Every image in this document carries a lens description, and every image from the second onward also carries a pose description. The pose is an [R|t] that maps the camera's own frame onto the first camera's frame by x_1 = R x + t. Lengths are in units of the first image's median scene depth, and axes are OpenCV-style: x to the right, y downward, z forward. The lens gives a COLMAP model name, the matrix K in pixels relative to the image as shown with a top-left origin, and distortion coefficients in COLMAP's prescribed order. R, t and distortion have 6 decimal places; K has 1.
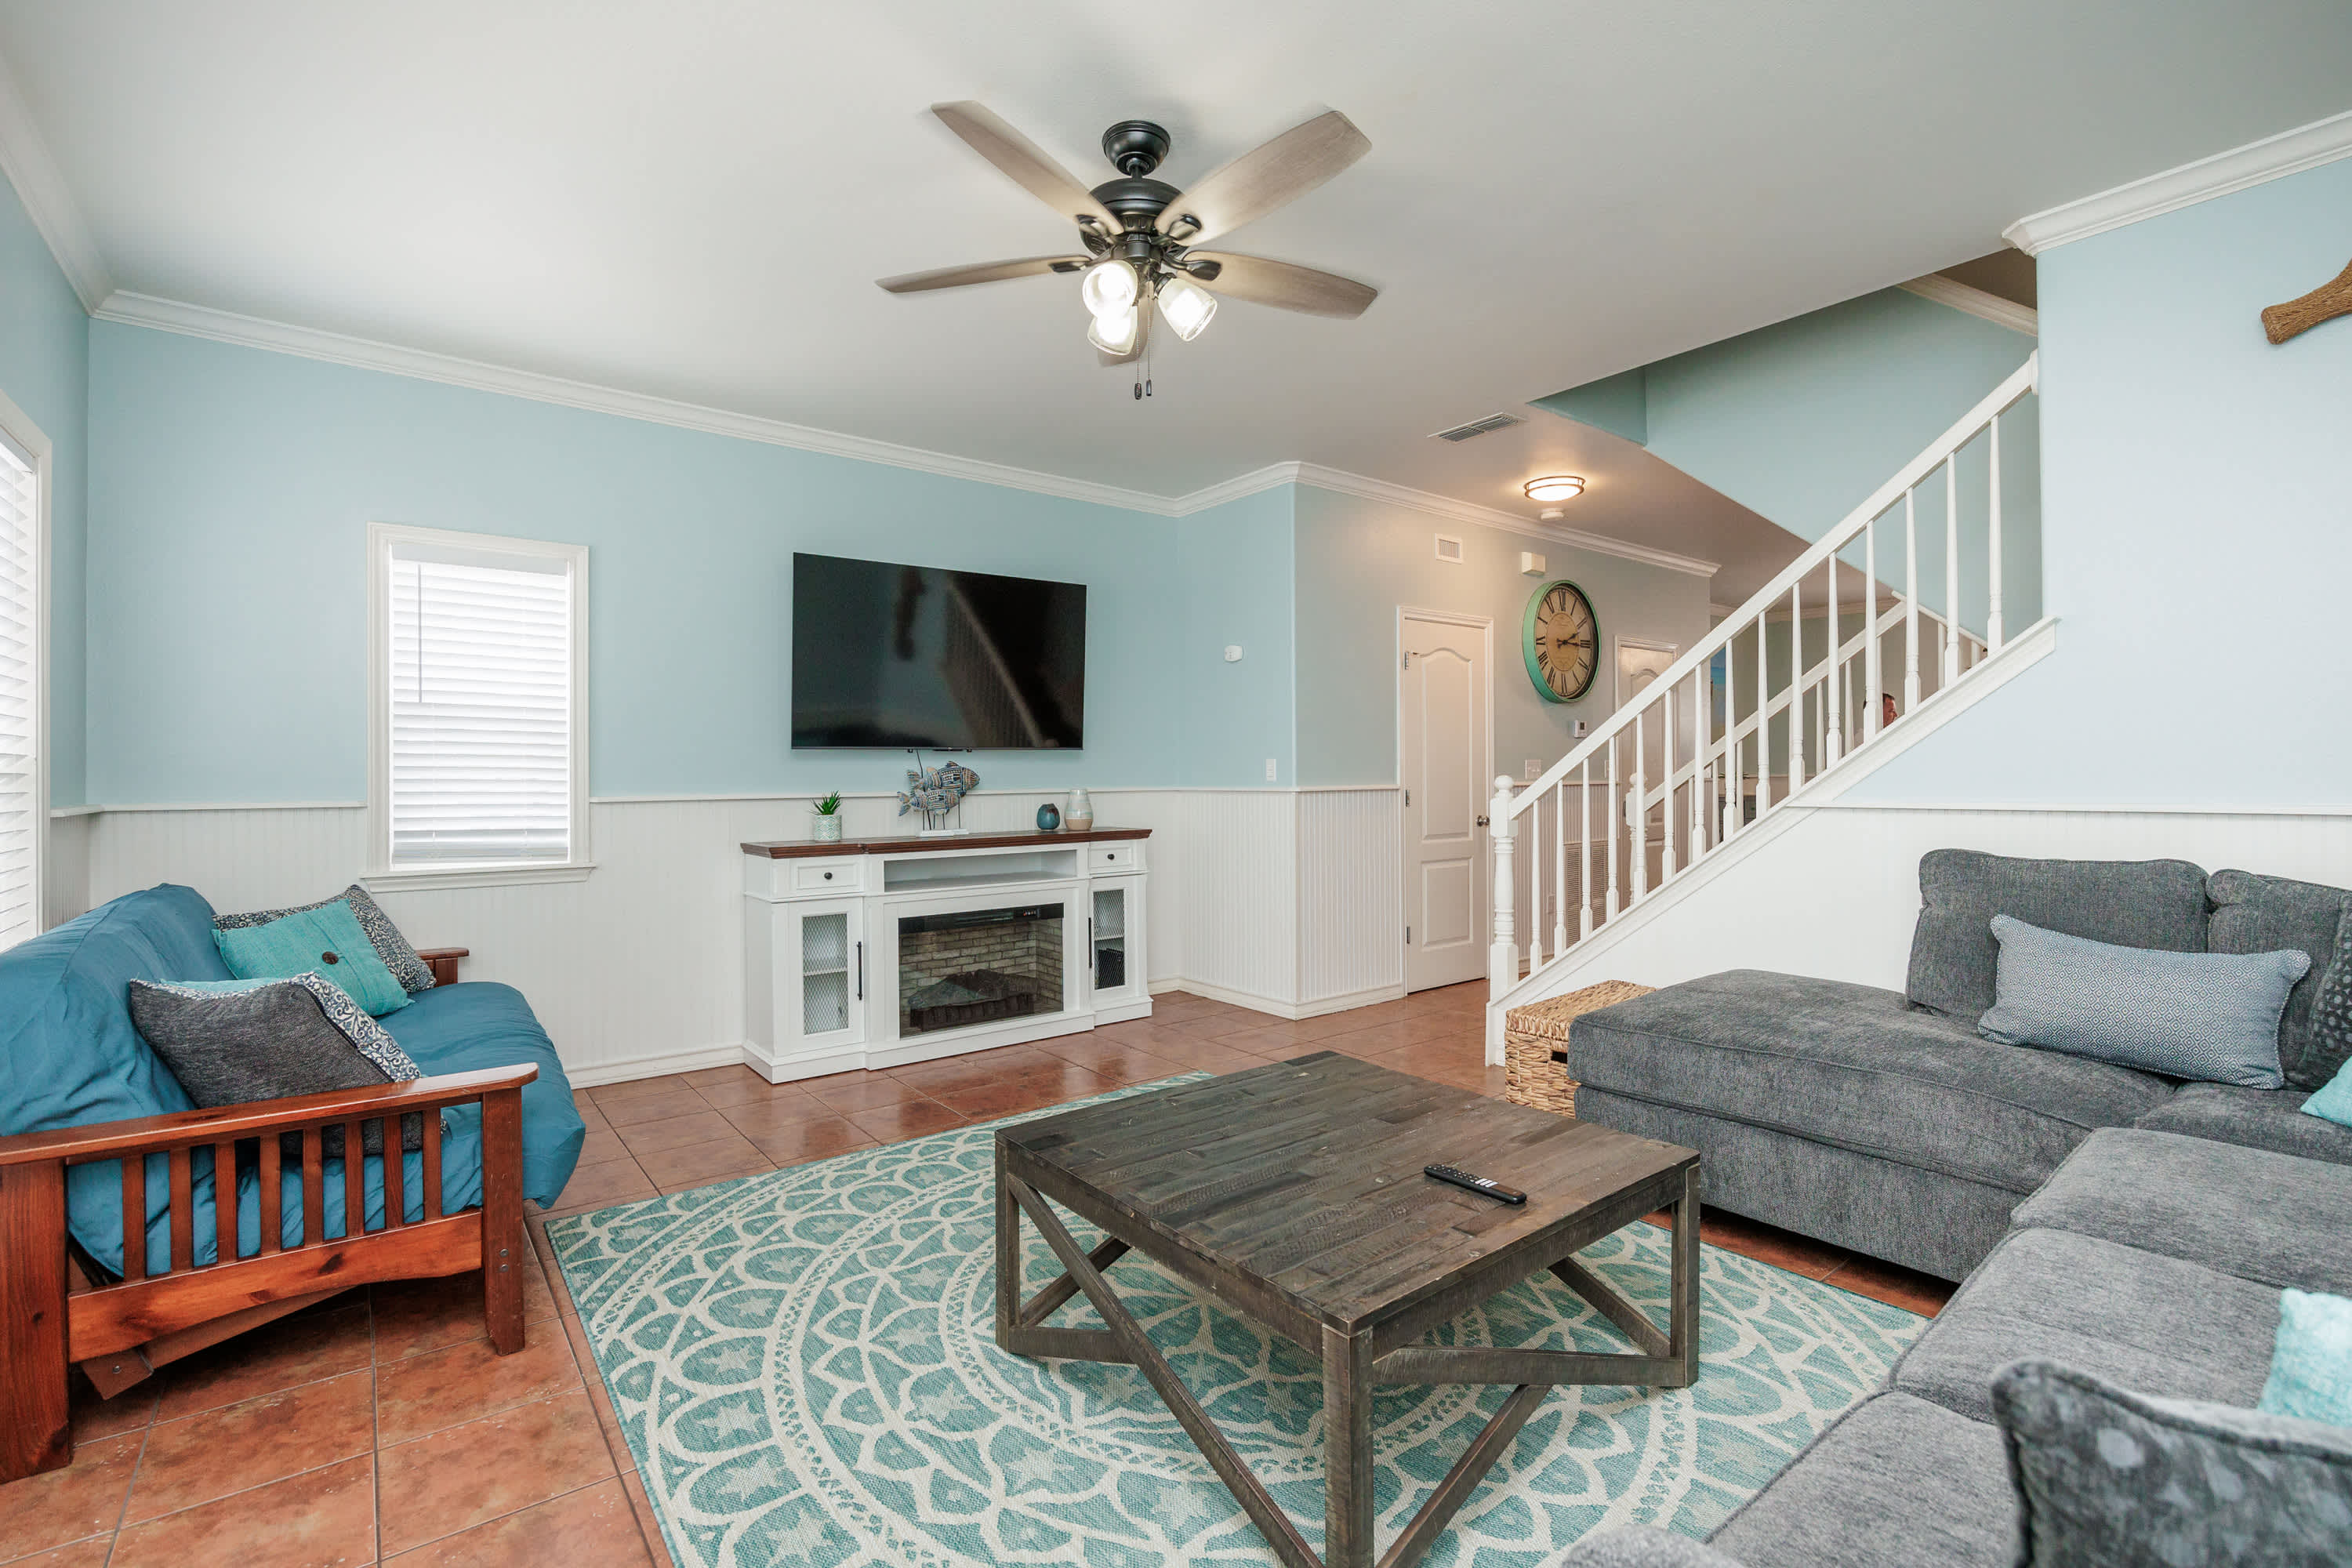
lens RADIAL K [[1065.0, 0, 1176.8], [0, 1065.0, 773.5], [0, 0, 1]] dist [-0.025660, 0.000380]
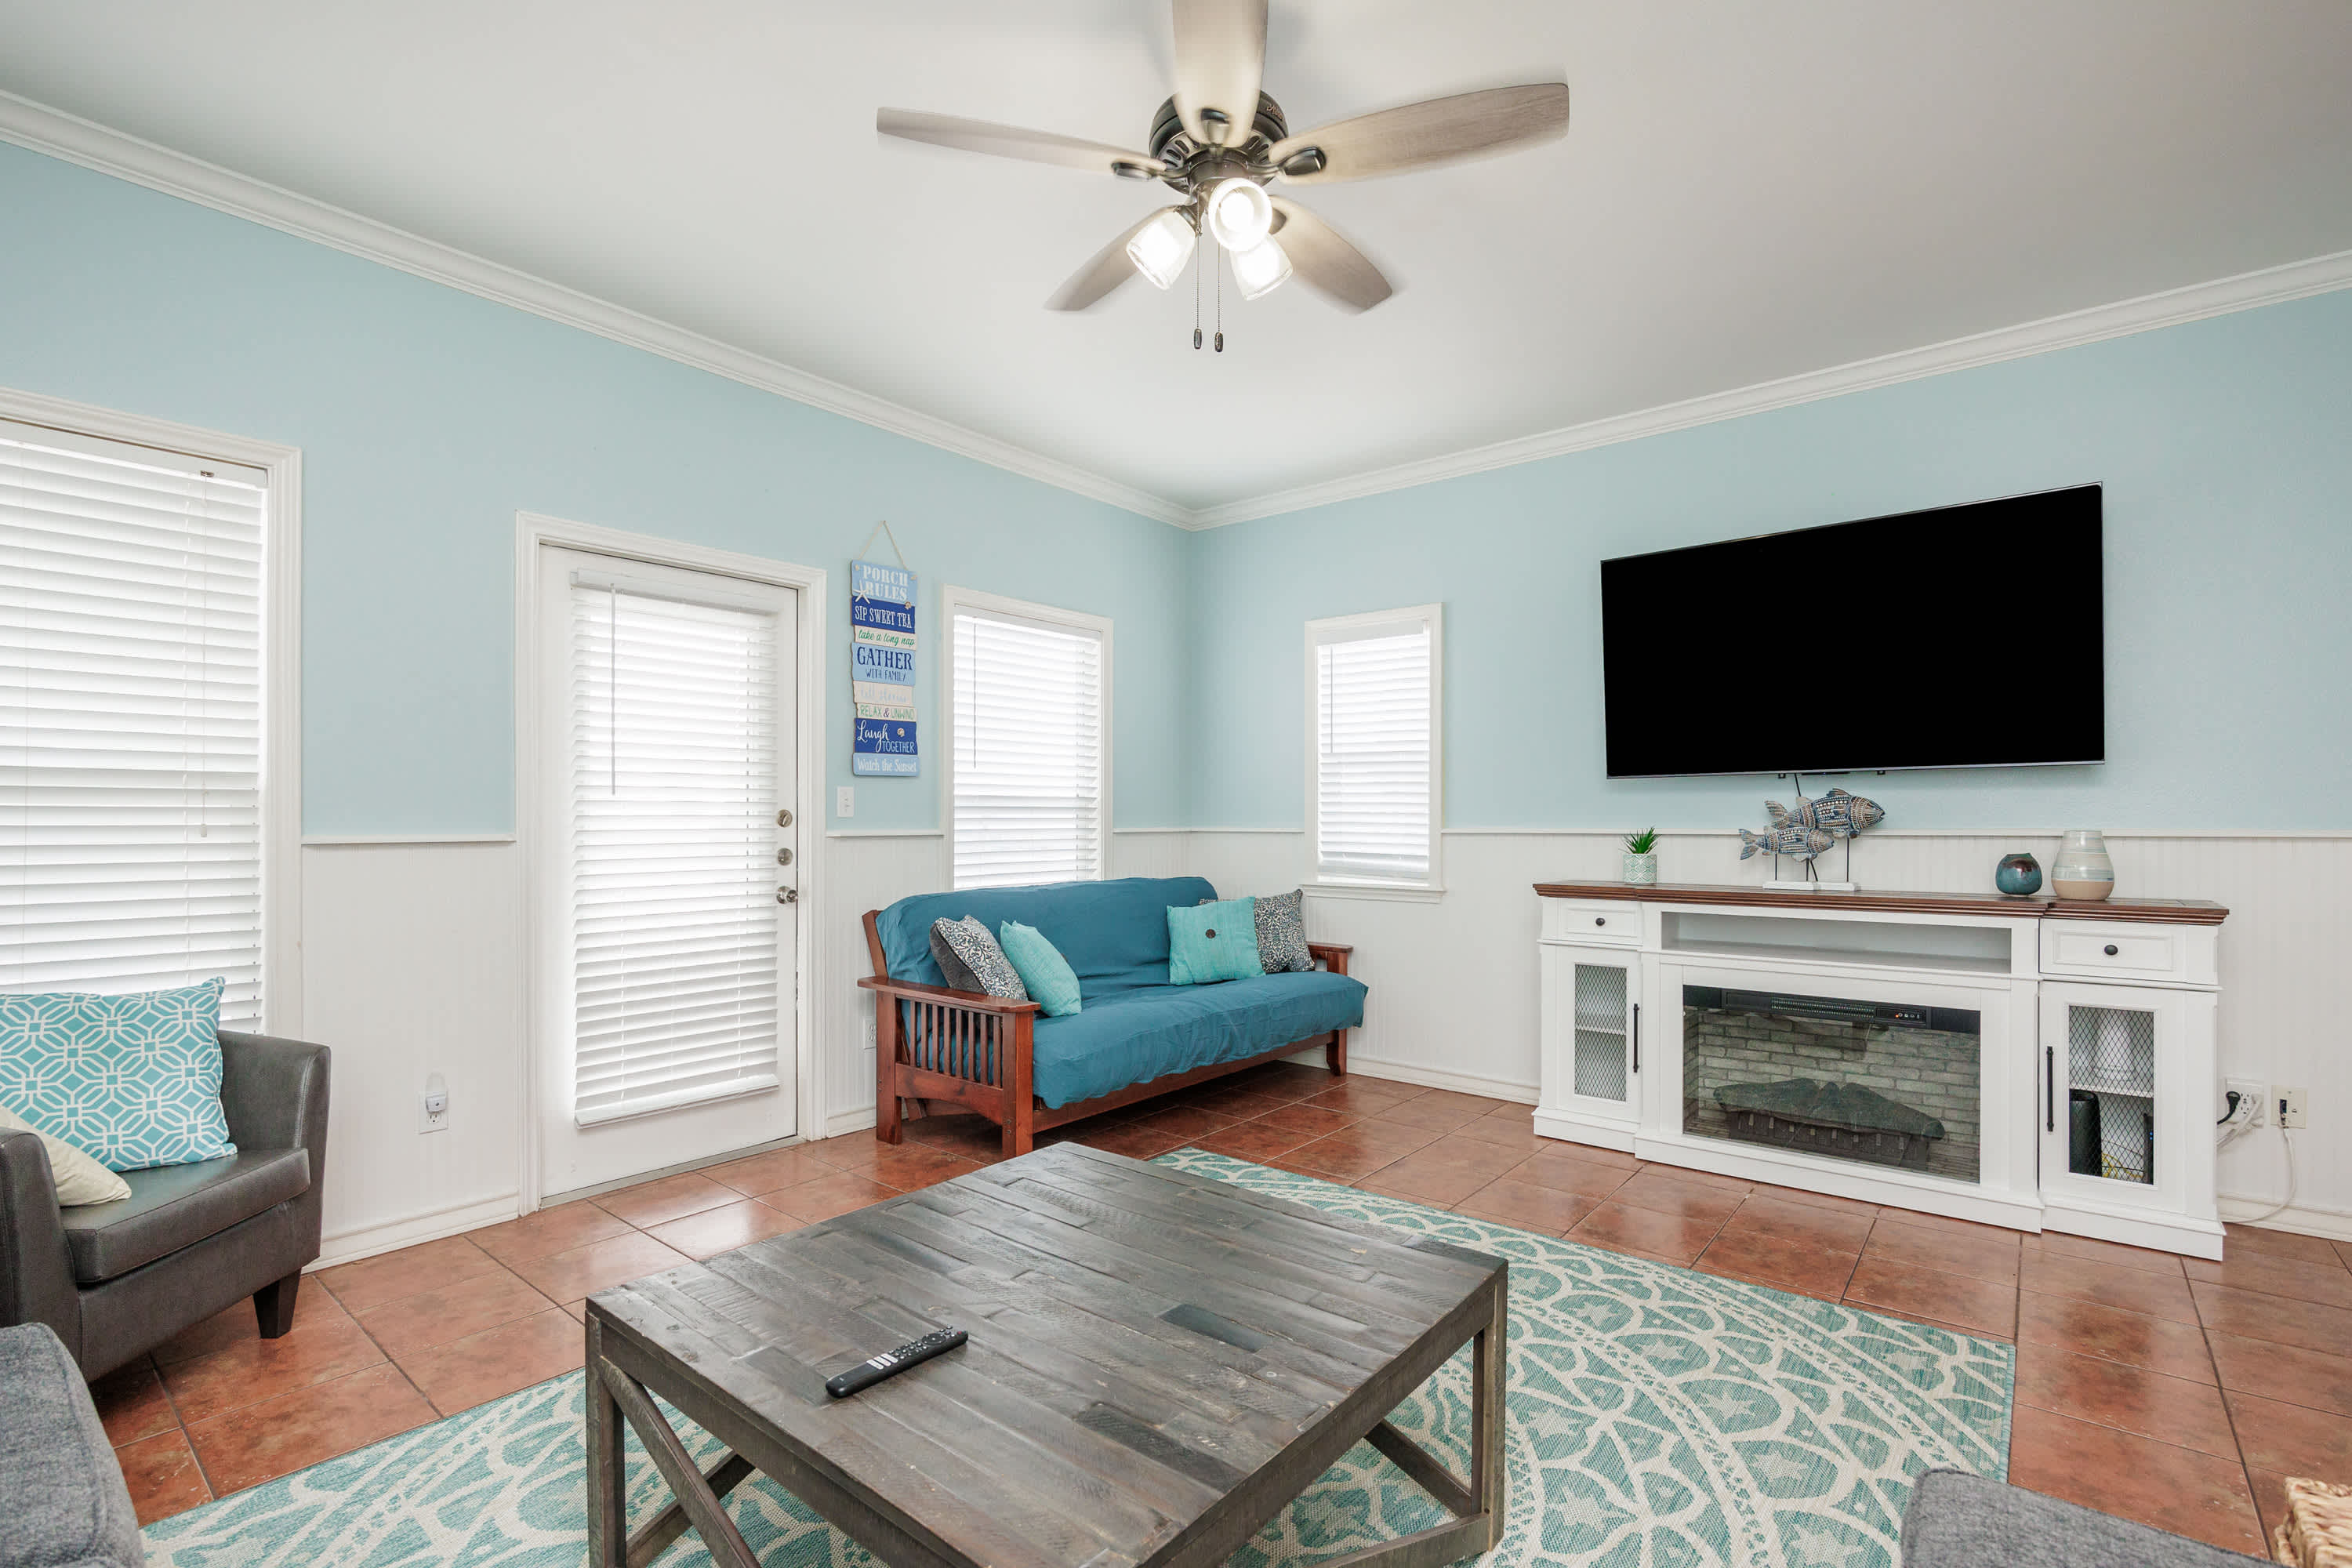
lens RADIAL K [[1065.0, 0, 1146.2], [0, 1065.0, 819.5], [0, 0, 1]] dist [-0.025660, 0.000380]
pose [[0.191510, 0.007336, -0.981463, 0.448901], [0.002134, 0.999967, 0.007891, 0.003252], [0.981488, -0.003606, 0.191488, 0.447366]]
